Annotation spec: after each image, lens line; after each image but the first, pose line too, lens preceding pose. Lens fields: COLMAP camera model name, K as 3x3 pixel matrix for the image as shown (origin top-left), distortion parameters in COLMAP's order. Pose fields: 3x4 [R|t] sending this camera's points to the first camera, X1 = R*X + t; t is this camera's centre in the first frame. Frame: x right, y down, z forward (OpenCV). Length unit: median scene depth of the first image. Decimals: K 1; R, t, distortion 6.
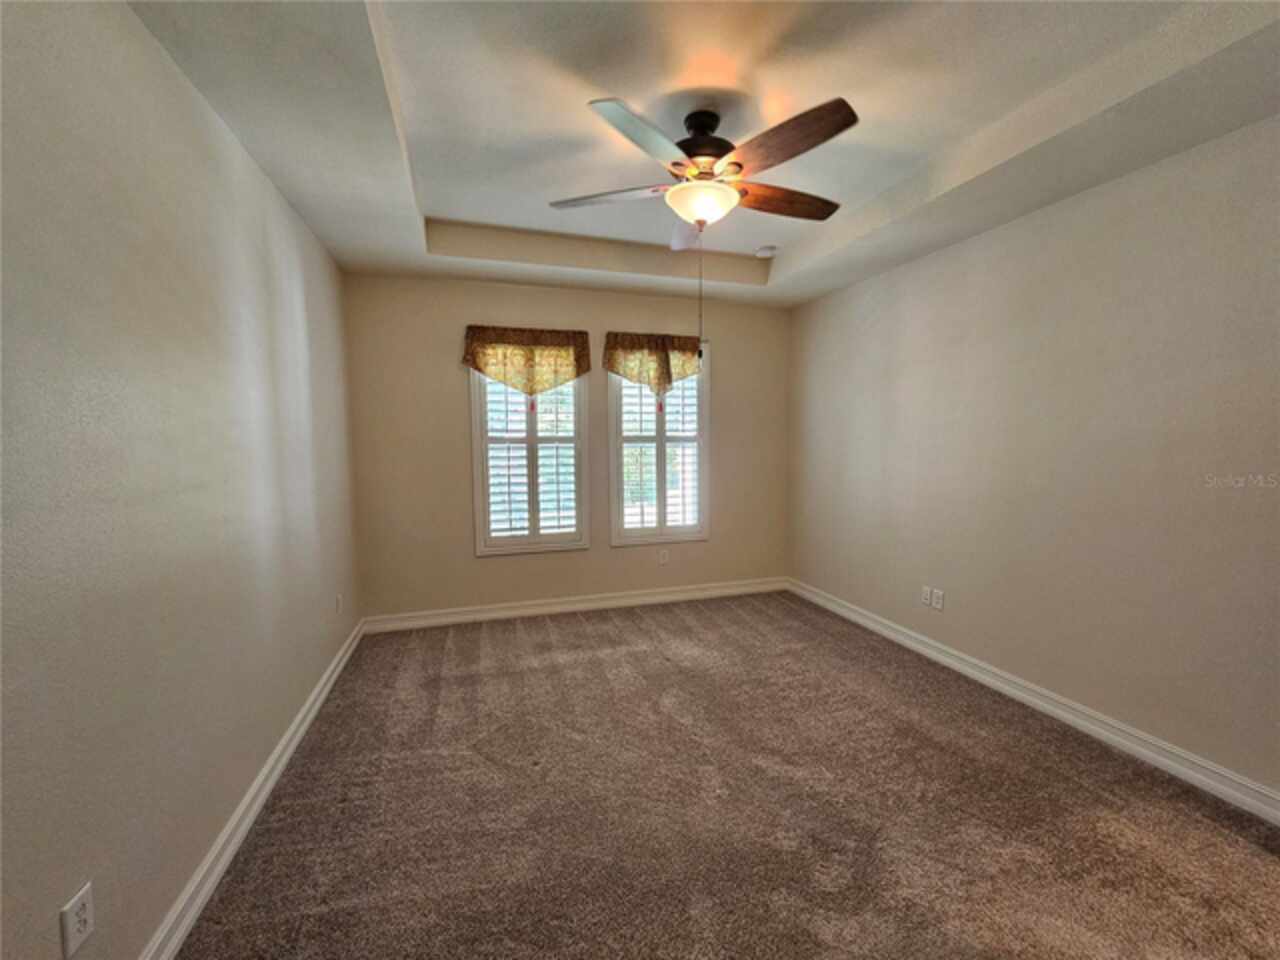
lens RADIAL K [[527.9, 0, 640.2], [0, 527.9, 484.1], [0, 0, 1]] dist [-0.007942, 0.005189]
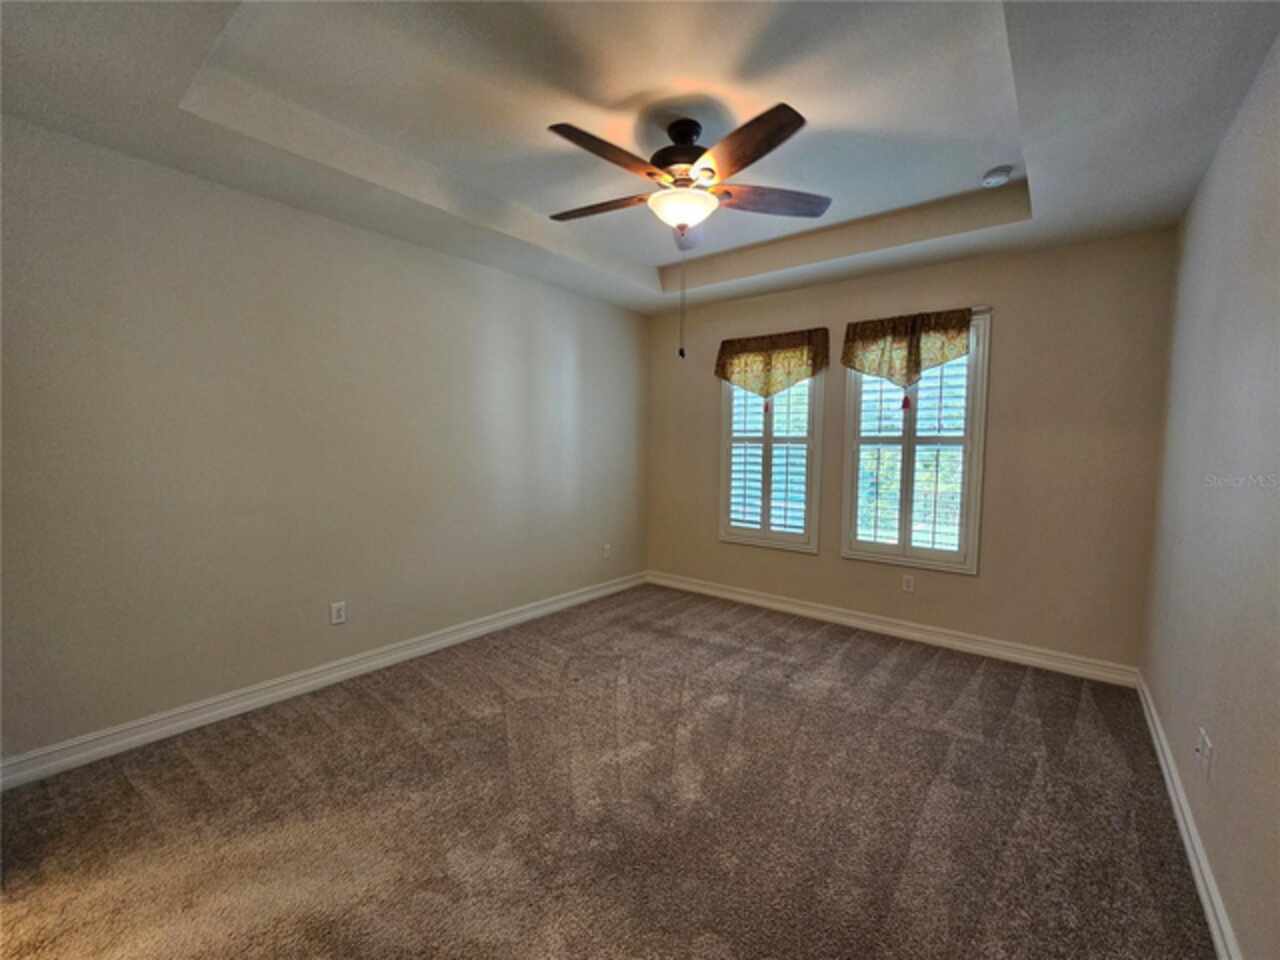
lens RADIAL K [[527.9, 0, 631.3], [0, 527.9, 481.4], [0, 0, 1]] dist [-0.007942, 0.005189]
pose [[0.547065, 0.074459, -0.833772, 0.534431], [-0.077957, 0.996239, 0.037818, -0.019969], [0.833452, 0.044310, 0.550812, 0.196201]]
